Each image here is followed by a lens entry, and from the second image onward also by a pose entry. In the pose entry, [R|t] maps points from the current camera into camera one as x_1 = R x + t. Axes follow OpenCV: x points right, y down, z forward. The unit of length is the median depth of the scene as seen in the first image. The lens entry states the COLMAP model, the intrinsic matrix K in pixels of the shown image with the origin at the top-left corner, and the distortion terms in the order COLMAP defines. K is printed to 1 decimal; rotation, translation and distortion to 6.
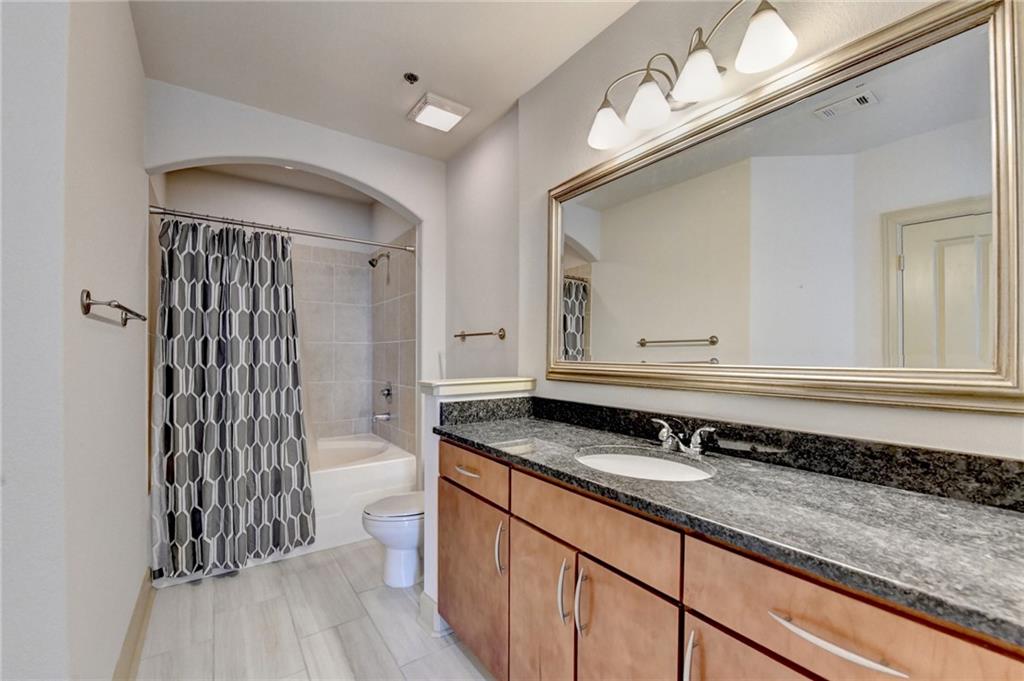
lens RADIAL K [[418.0, 0, 510.8], [0, 418.0, 354.2], [0, 0, 1]] dist [-0.011746, -0.000323]
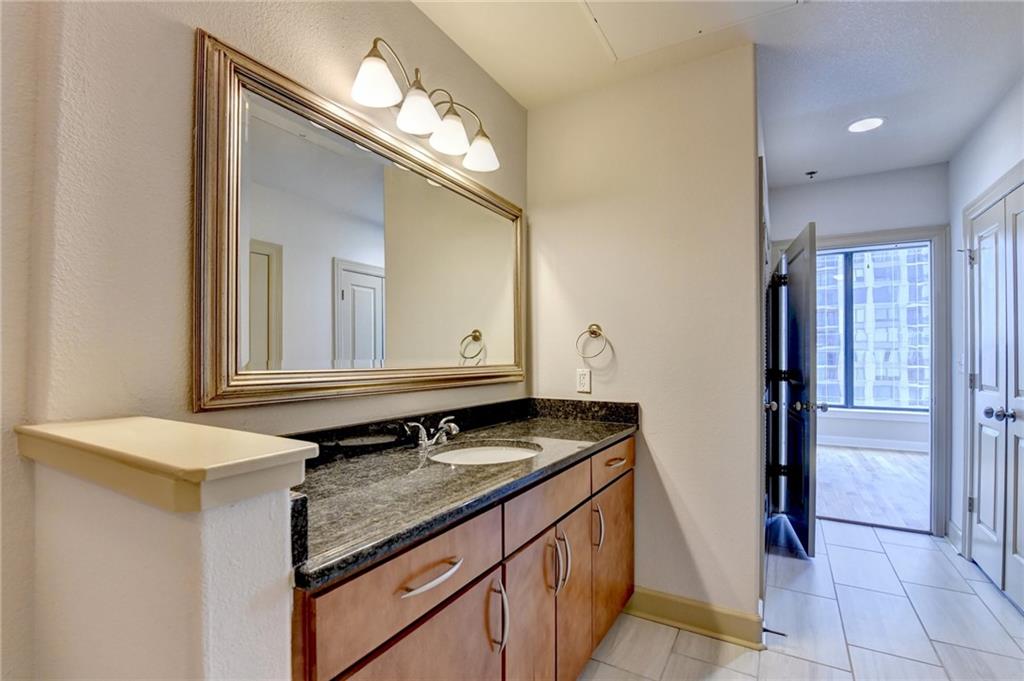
lens RADIAL K [[418.0, 0, 510.8], [0, 418.0, 354.2], [0, 0, 1]] dist [-0.011746, -0.000323]
pose [[-0.365473, -0.000429, 0.930822, -0.640545], [-0.005800, 0.999982, -0.001817, -0.013744], [-0.930804, -0.006063, -0.365468, 1.075180]]
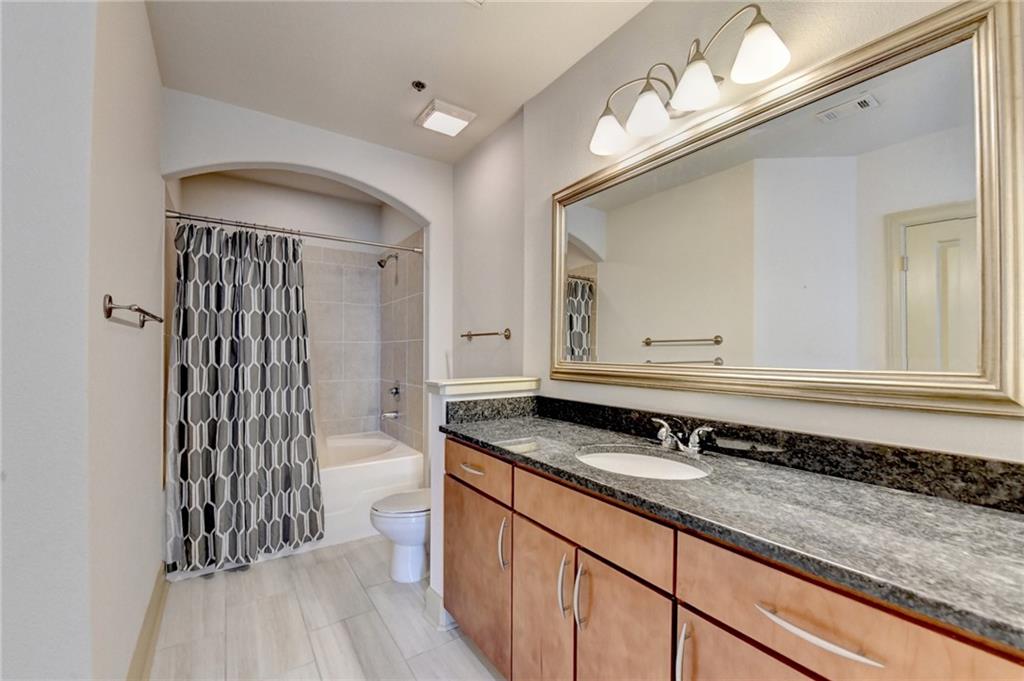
lens RADIAL K [[416.6, 0, 514.7], [0, 416.6, 350.0], [0, 0, 1]] dist [-0.010988, 0.000130]
pose [[0.999951, 0.001391, -0.009817, 0.009954], [-0.001440, 0.999987, -0.004954, -0.006944], [0.009810, 0.004968, 0.999940, -0.023724]]
